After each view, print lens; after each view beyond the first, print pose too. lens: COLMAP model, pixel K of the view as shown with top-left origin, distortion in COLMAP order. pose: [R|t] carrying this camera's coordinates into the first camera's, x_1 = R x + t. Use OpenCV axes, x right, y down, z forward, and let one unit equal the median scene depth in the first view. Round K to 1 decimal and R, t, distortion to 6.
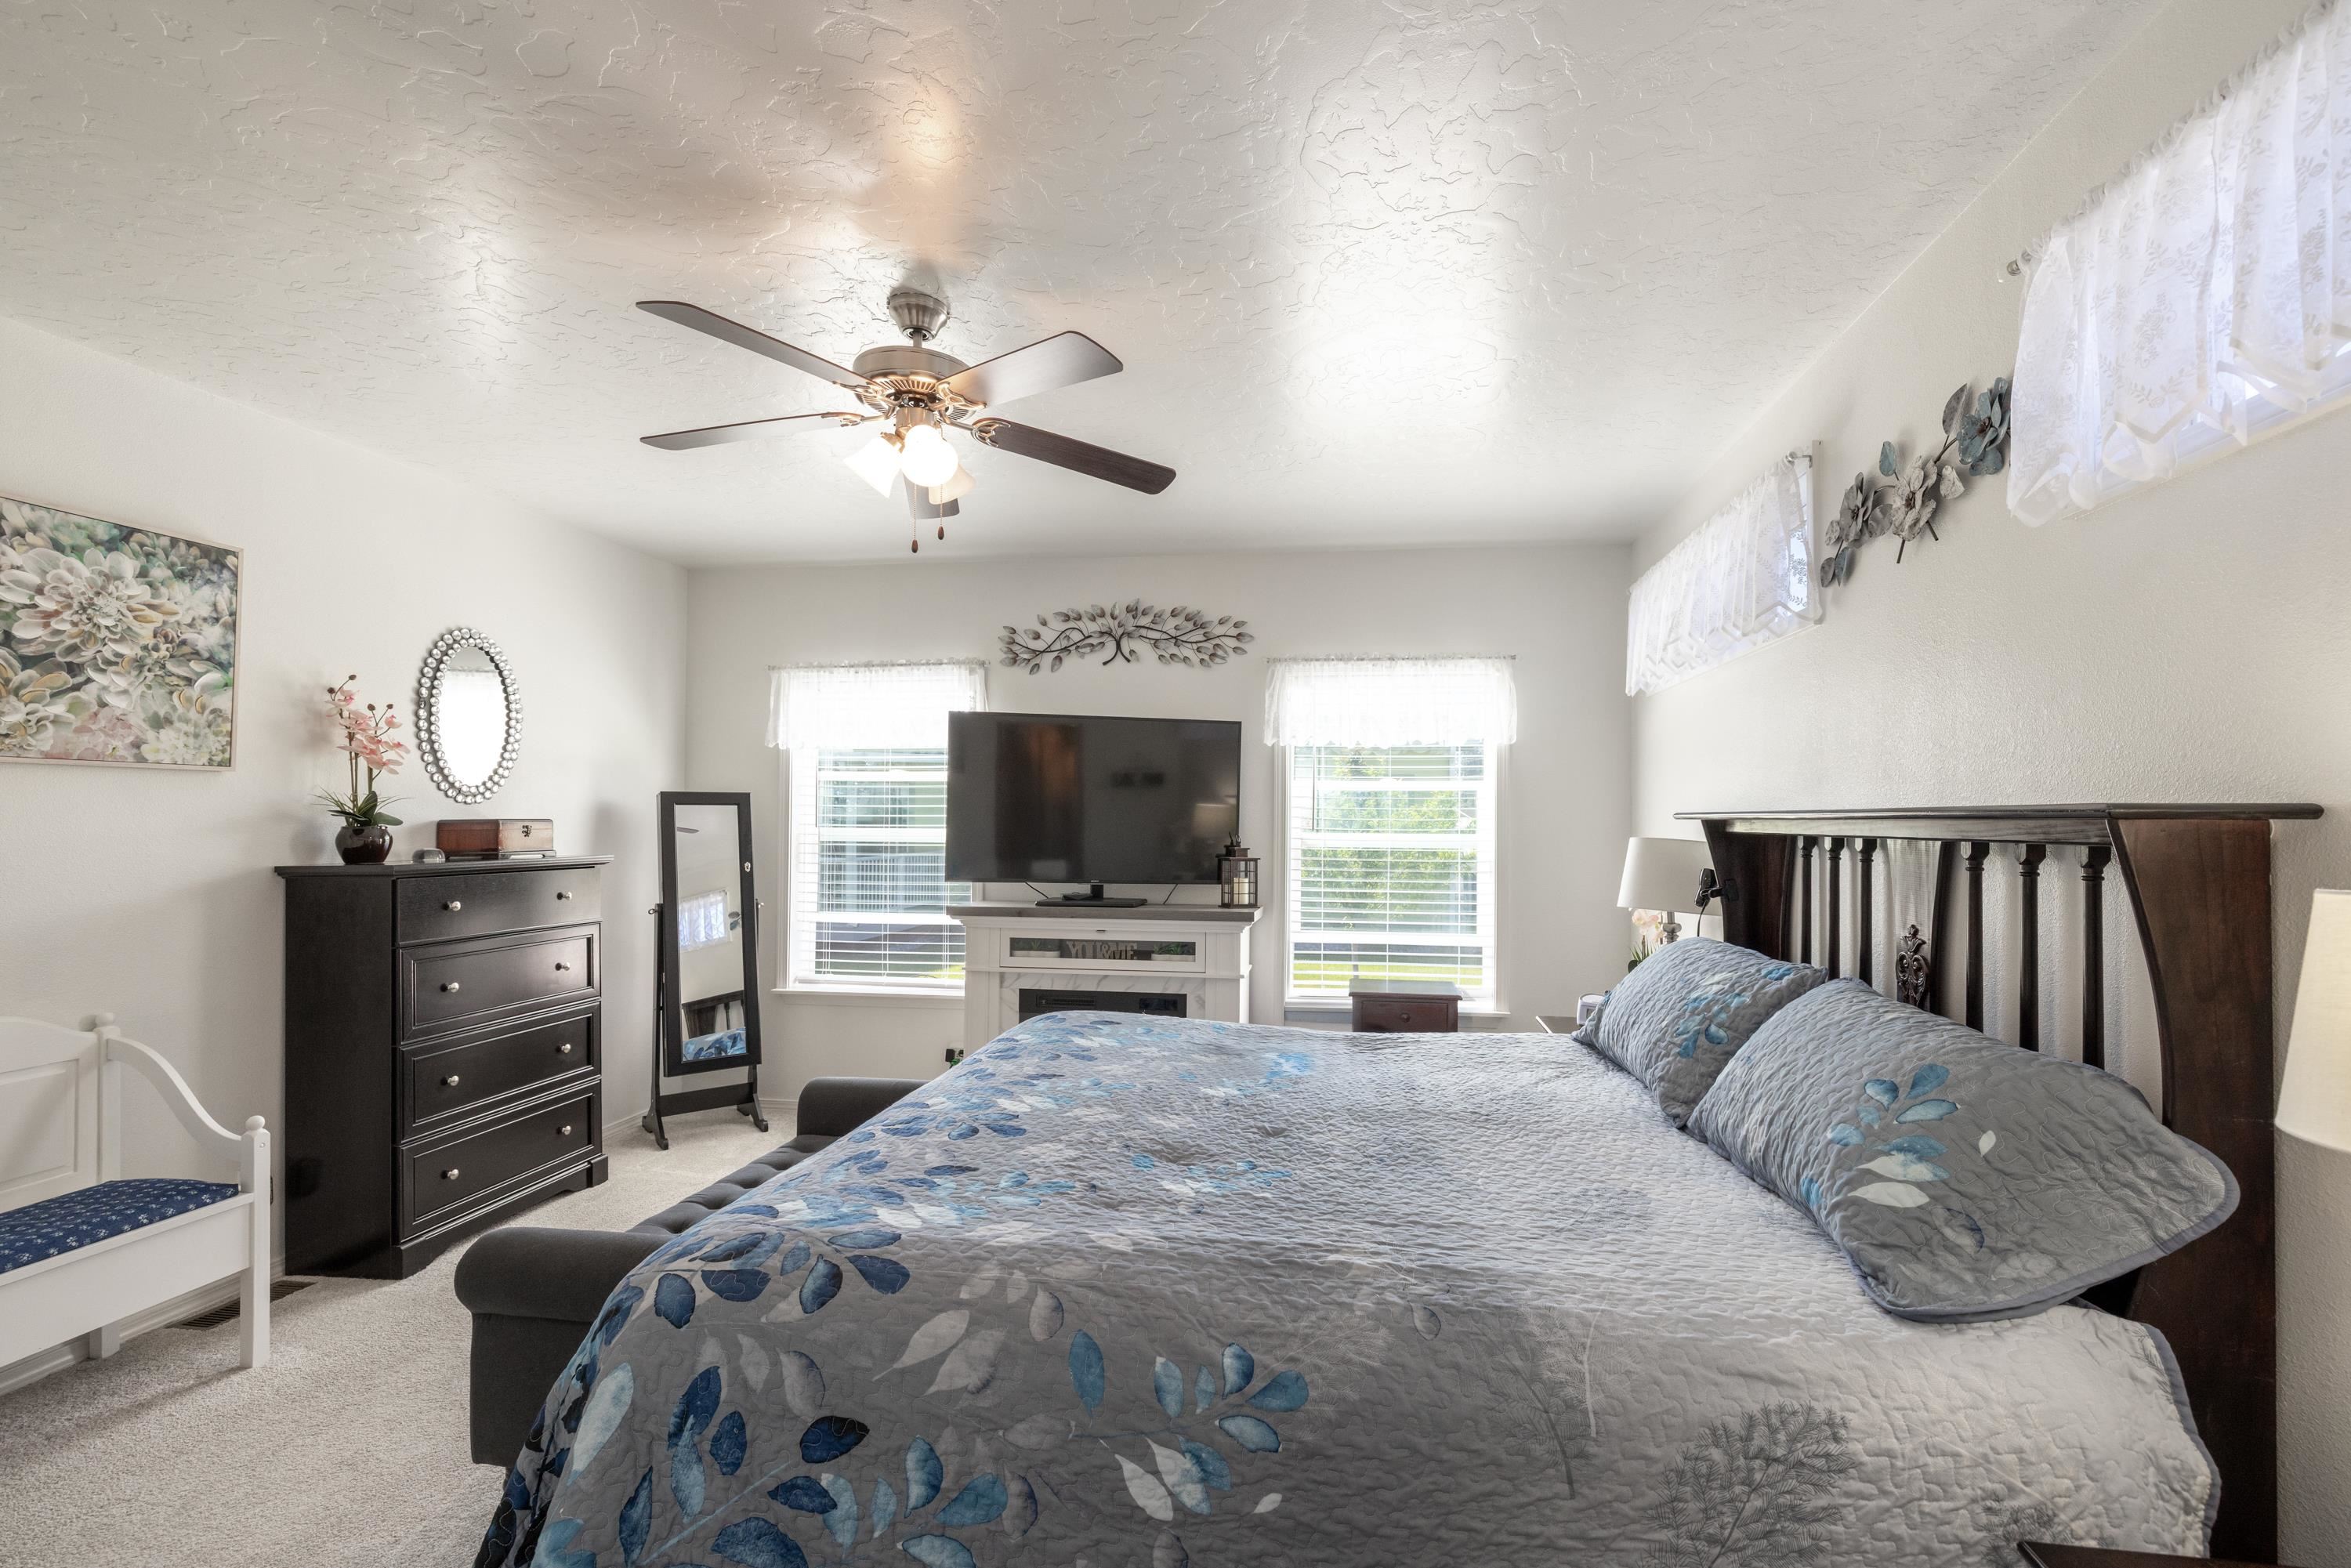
lens RADIAL K [[976.5, 0, 1210.9], [0, 976.5, 819.6], [0, 0, 1]] dist [0.006406, -0.001808]
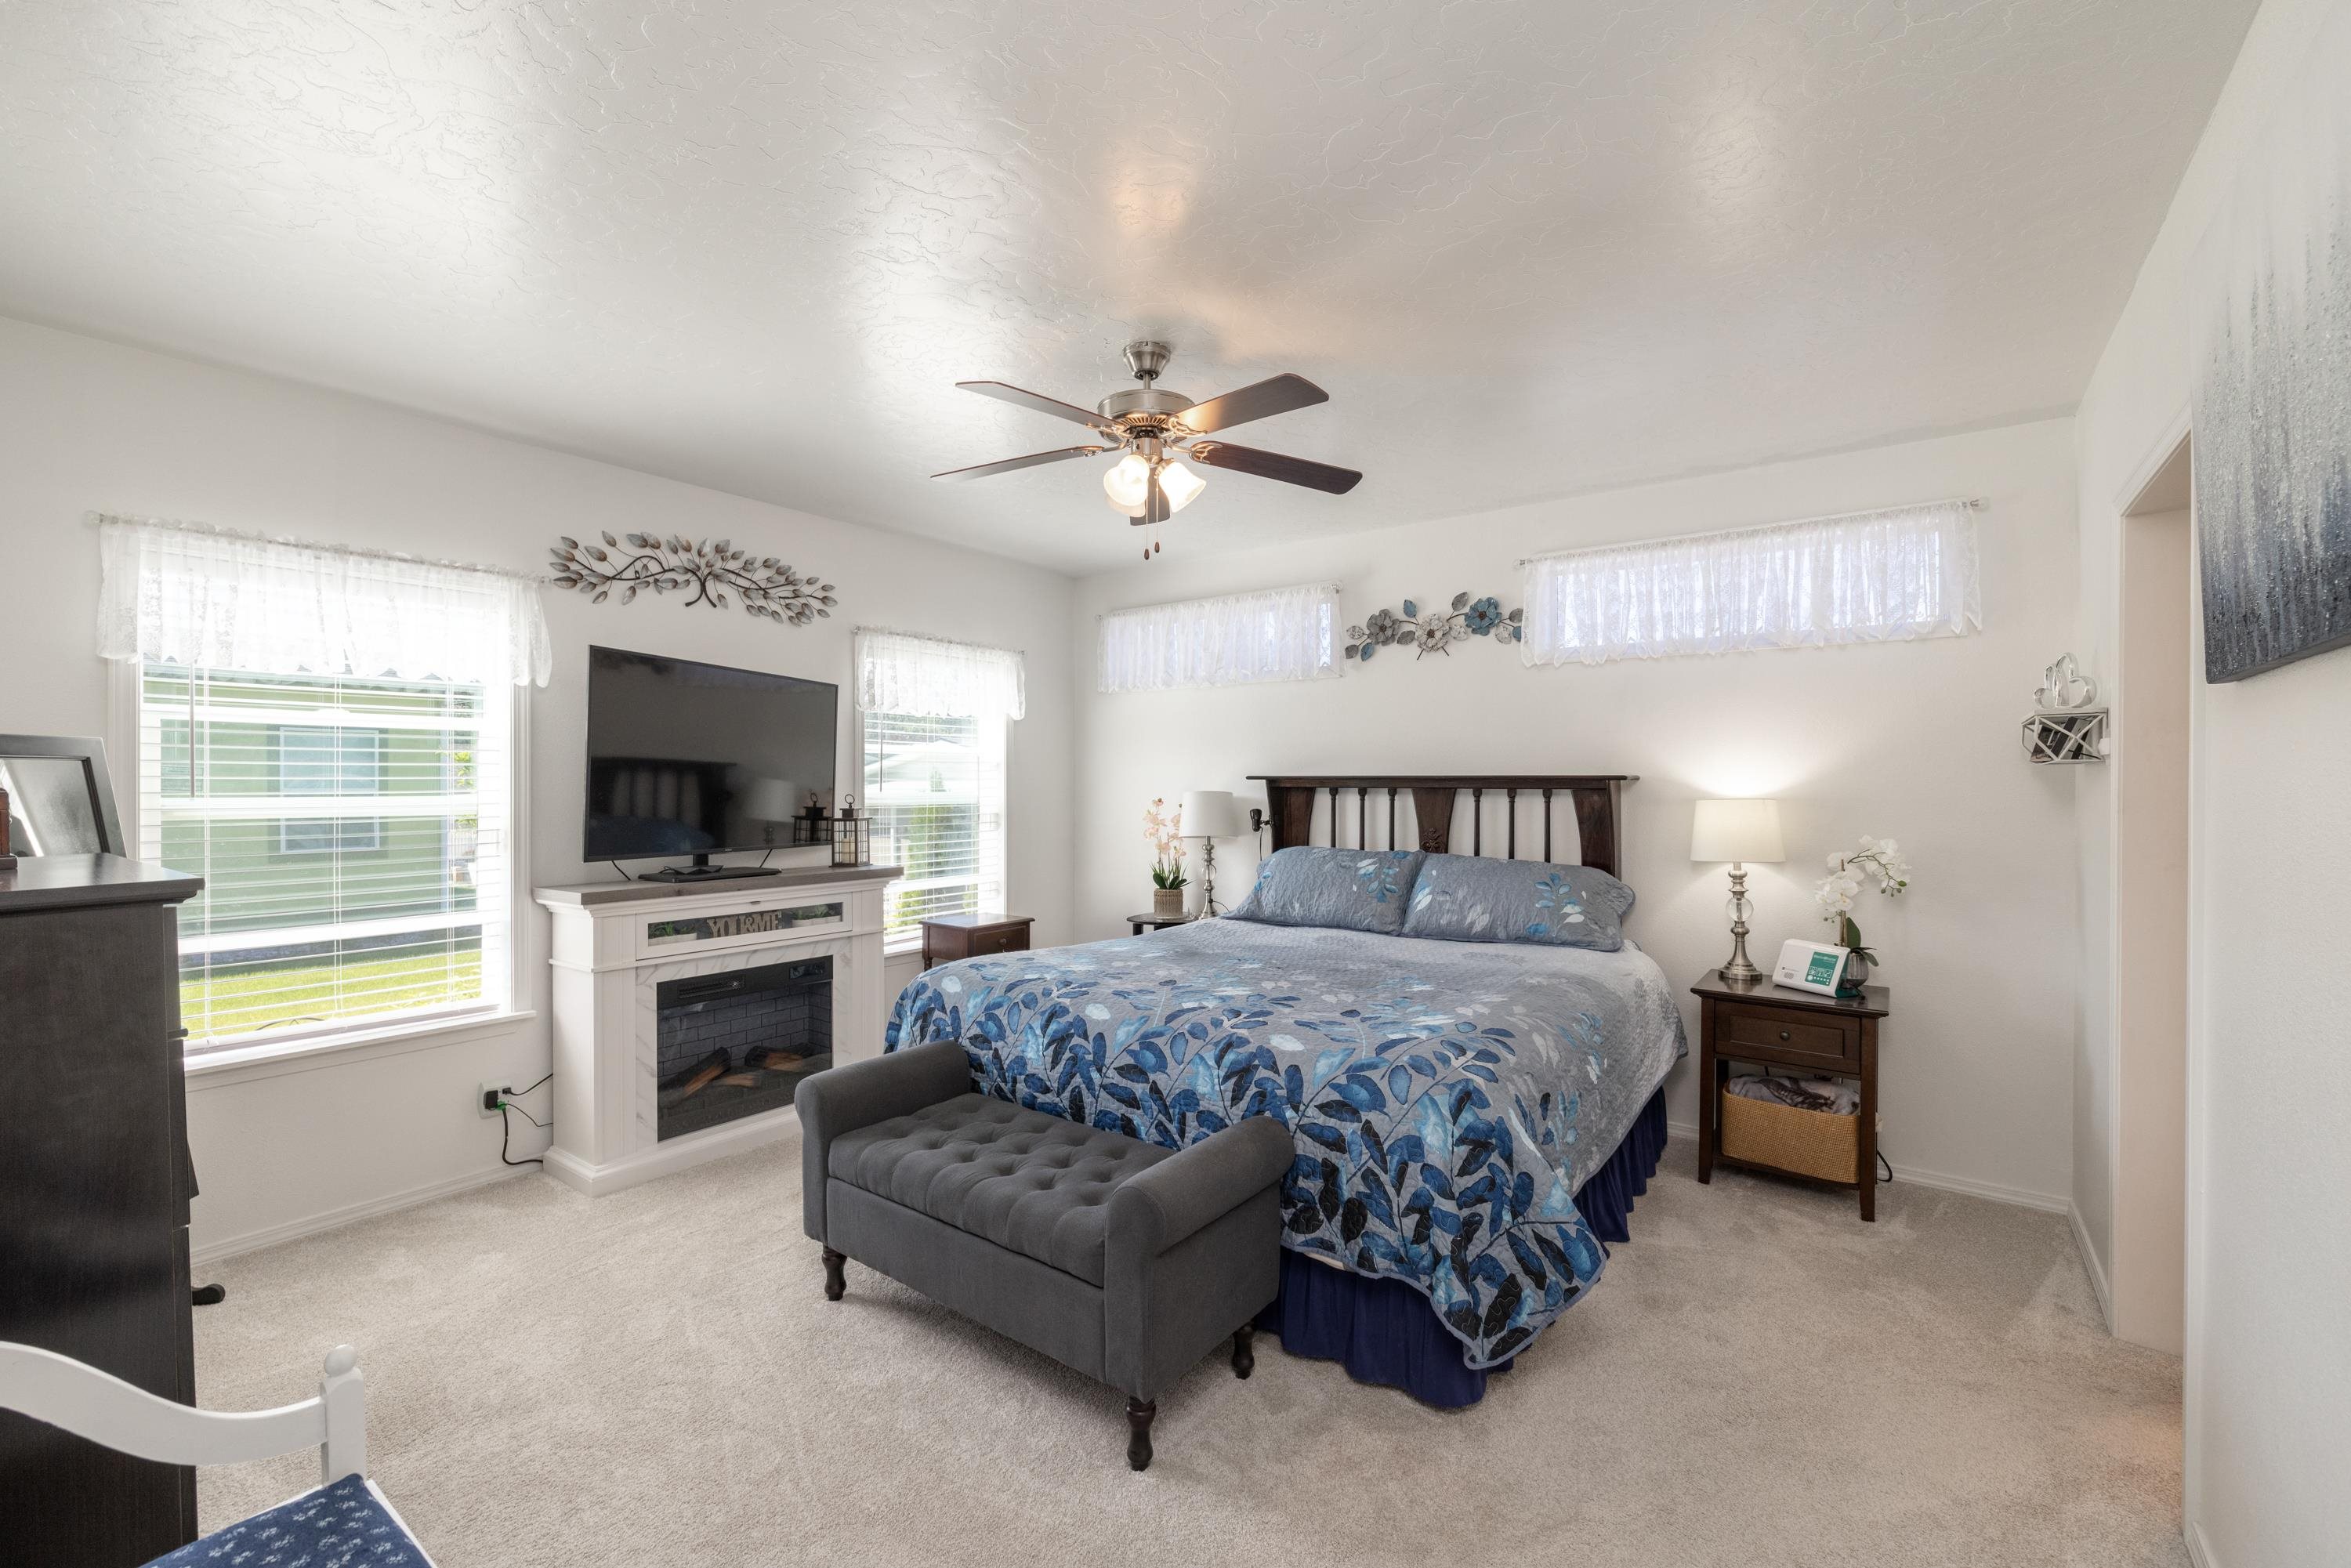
lens RADIAL K [[976.5, 0, 1155.5], [0, 976.5, 786.7], [0, 0, 1]] dist [0.006406, -0.001808]
pose [[0.503973, -0.010776, 0.863652, -0.669392], [0.002354, 0.999936, 0.011103, -0.004199], [-0.863716, -0.003563, 0.503966, 0.193458]]
